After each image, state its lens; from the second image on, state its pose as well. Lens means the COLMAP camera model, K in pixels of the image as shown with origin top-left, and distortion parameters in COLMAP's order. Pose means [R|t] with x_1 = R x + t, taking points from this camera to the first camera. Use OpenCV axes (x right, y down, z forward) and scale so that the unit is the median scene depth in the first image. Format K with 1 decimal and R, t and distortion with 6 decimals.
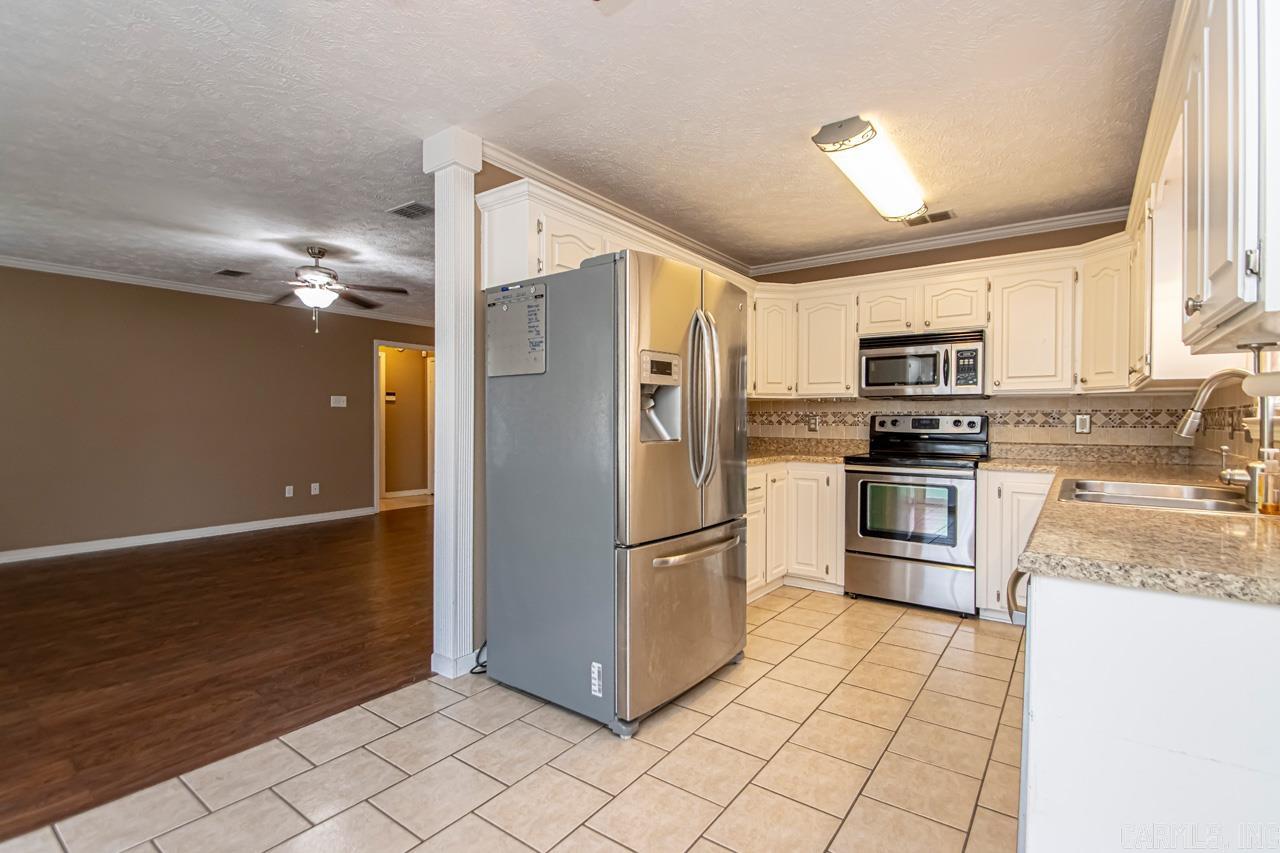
lens RADIAL K [[582.2, 0, 654.8], [0, 582.2, 423.8], [0, 0, 1]] dist [0.000837, -0.000767]
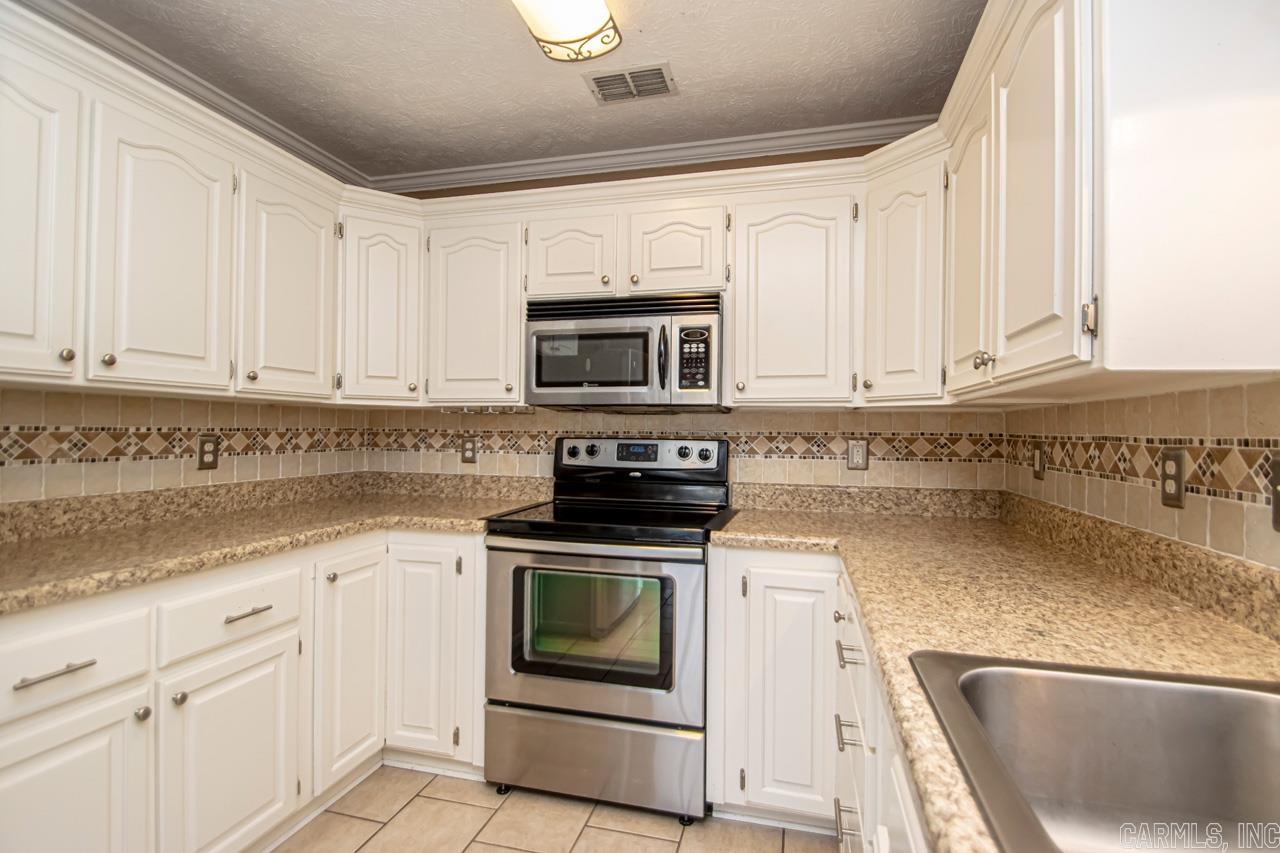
lens RADIAL K [[591.9, 0, 650.1], [0, 591.9, 425.2], [0, 0, 1]] dist [0.005834, -0.009696]
pose [[0.929494, 0.006320, 0.368784, 0.284007], [-0.001819, 0.999920, -0.012554, -0.023399], [-0.368834, 0.010998, 0.929430, 0.480838]]
